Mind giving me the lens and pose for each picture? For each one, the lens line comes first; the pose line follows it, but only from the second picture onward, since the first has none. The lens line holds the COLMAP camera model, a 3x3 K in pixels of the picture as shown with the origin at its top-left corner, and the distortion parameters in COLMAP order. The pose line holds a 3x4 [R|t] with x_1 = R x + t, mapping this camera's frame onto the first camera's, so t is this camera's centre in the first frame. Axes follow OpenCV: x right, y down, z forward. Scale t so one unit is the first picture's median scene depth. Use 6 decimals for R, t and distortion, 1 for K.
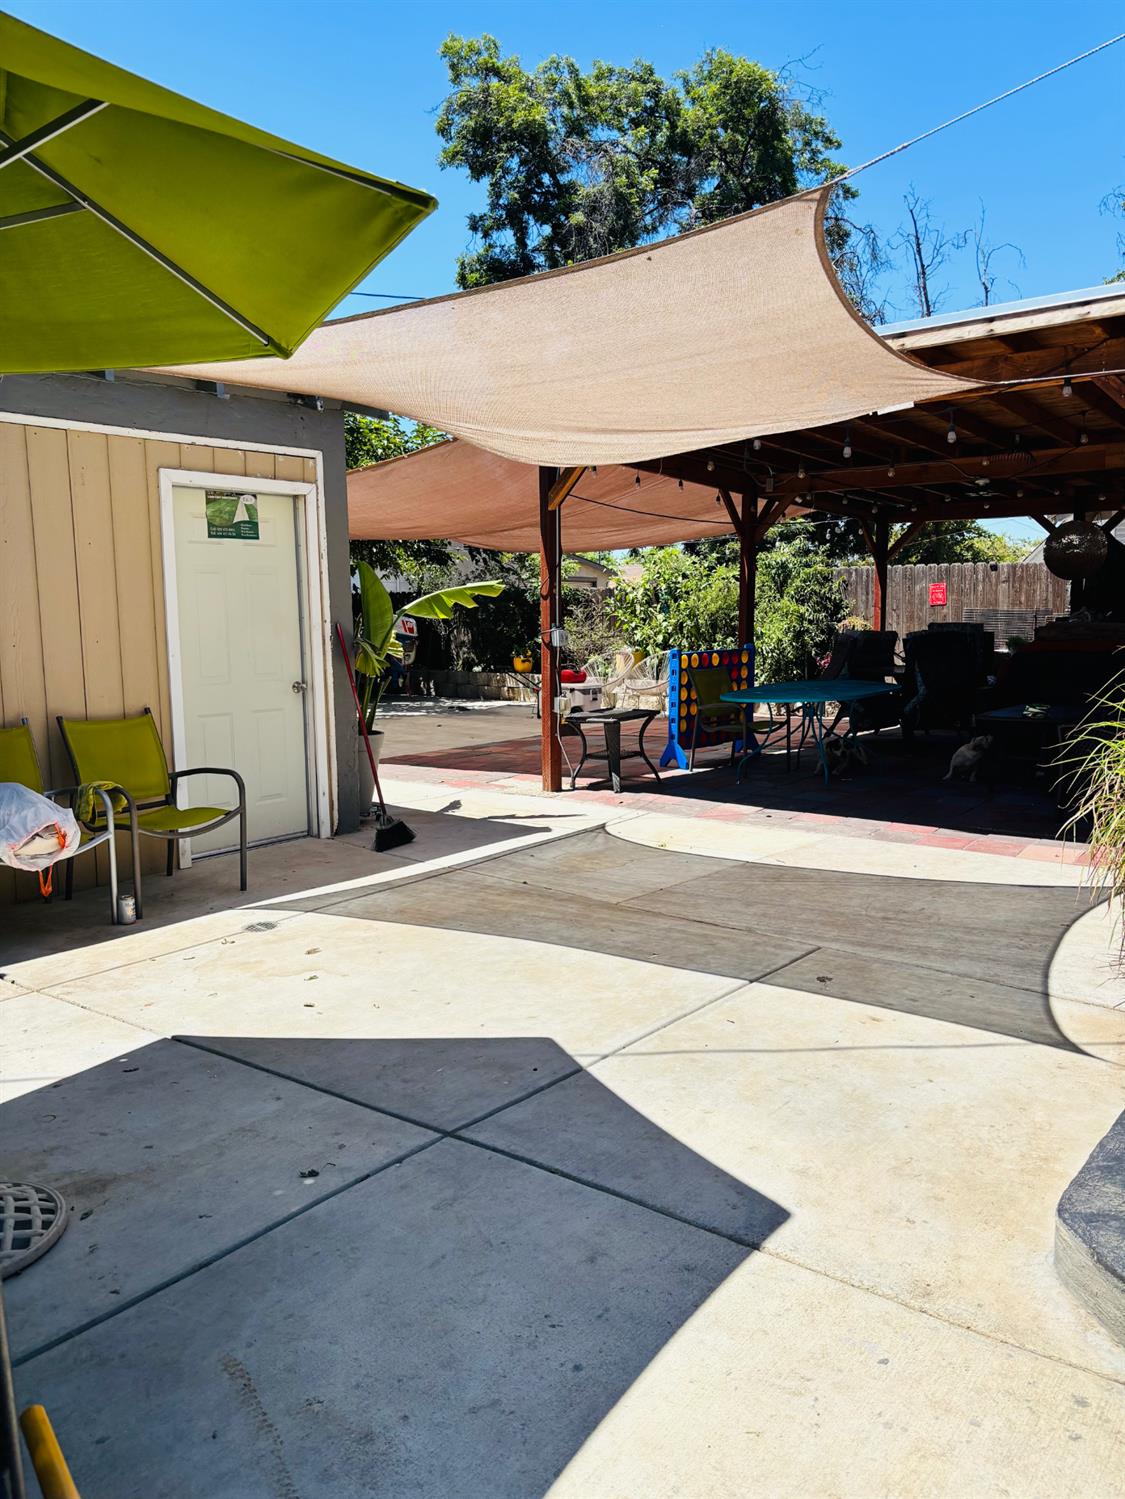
lens RADIAL K [[1132.1, 0, 557.7], [0, 1132.1, 768.4], [0, 0, 1]] dist [0.092753, -0.175762]
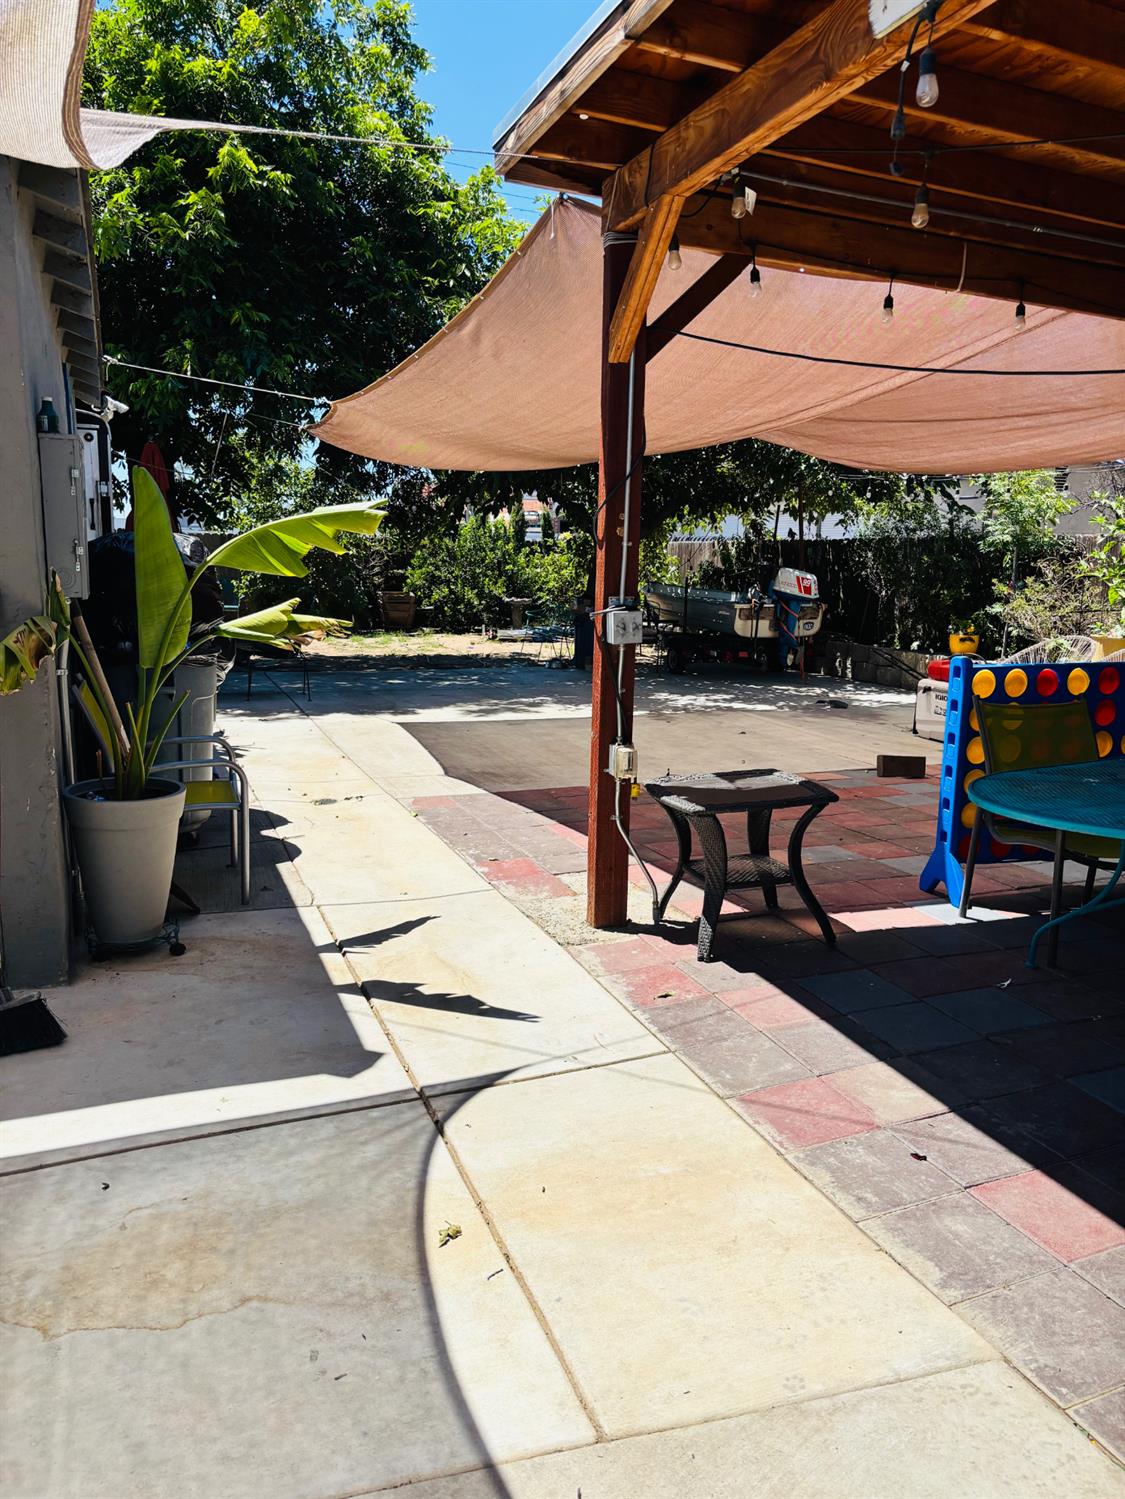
lens RADIAL K [[1142.0, 0, 557.2], [0, 1142.0, 755.1], [0, 0, 1]] dist [0.040452, -0.058605]
pose [[0.860797, 0.110552, -0.496797, 0.225210], [-0.095004, 0.993869, 0.056552, -0.083862], [0.500003, -0.001482, 0.866023, 0.548172]]
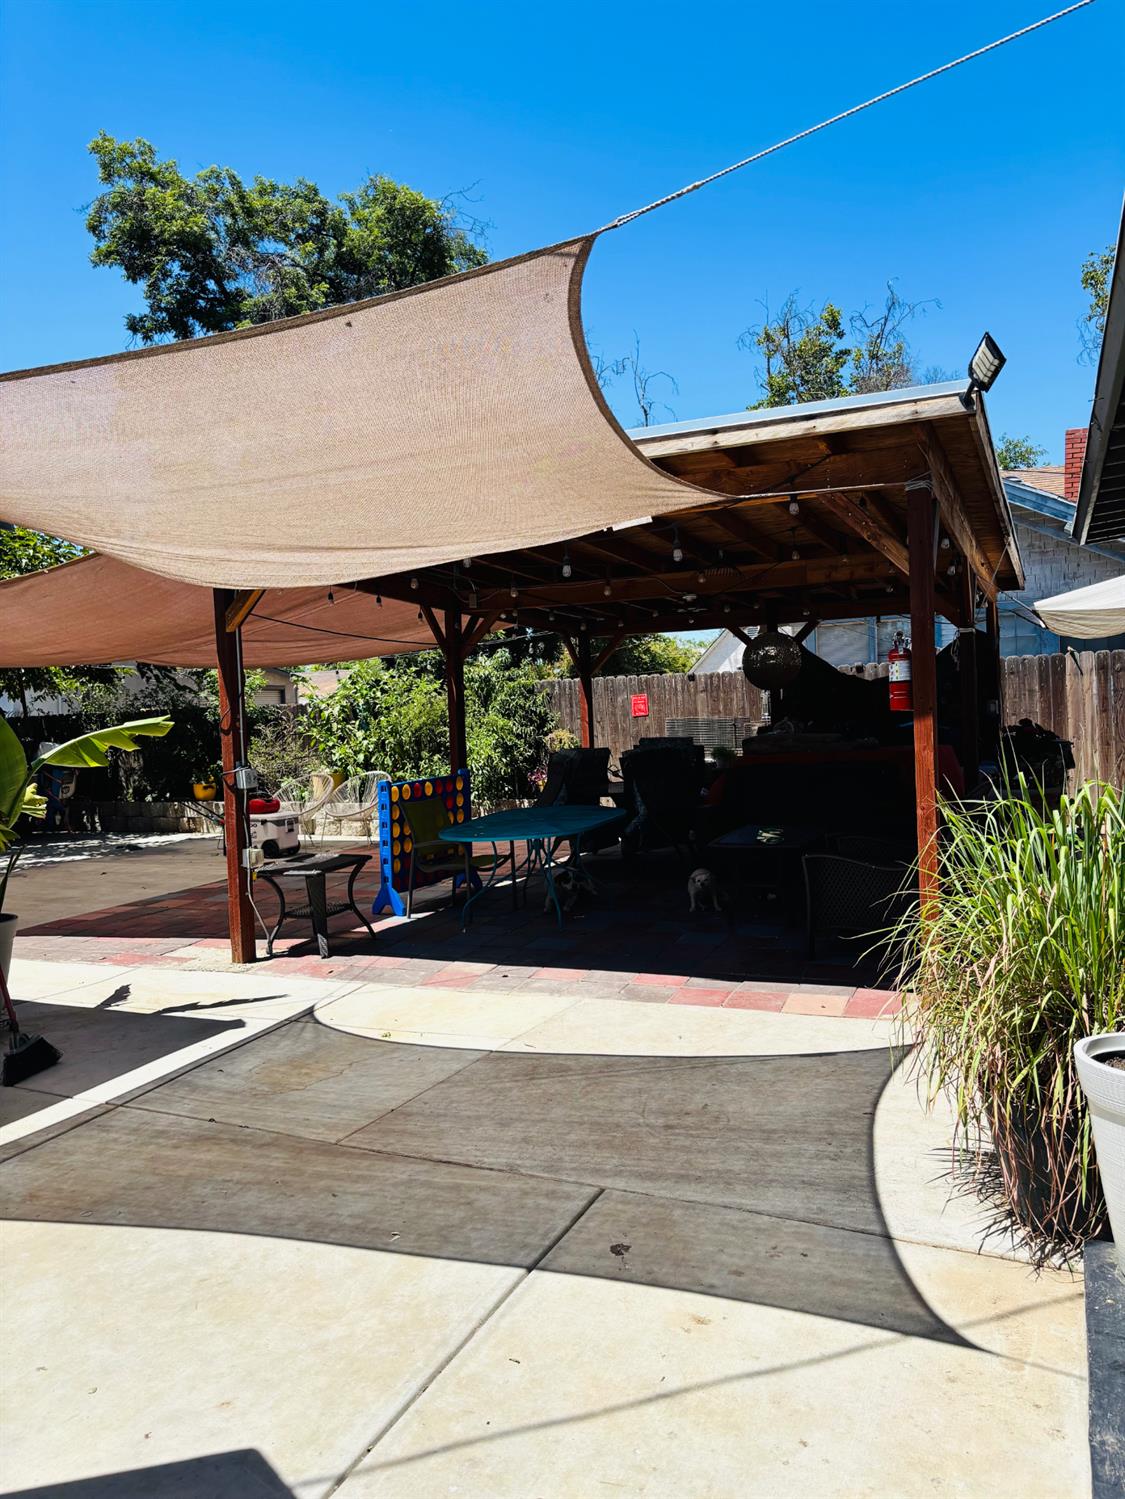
lens RADIAL K [[1142.0, 0, 557.2], [0, 1142.0, 755.1], [0, 0, 1]] dist [0.040452, -0.058605]
pose [[0.964198, -0.042651, 0.261732, 0.002427], [0.068758, 0.993437, -0.091411, -0.038250], [-0.256116, 0.106135, 0.960802, 0.114925]]
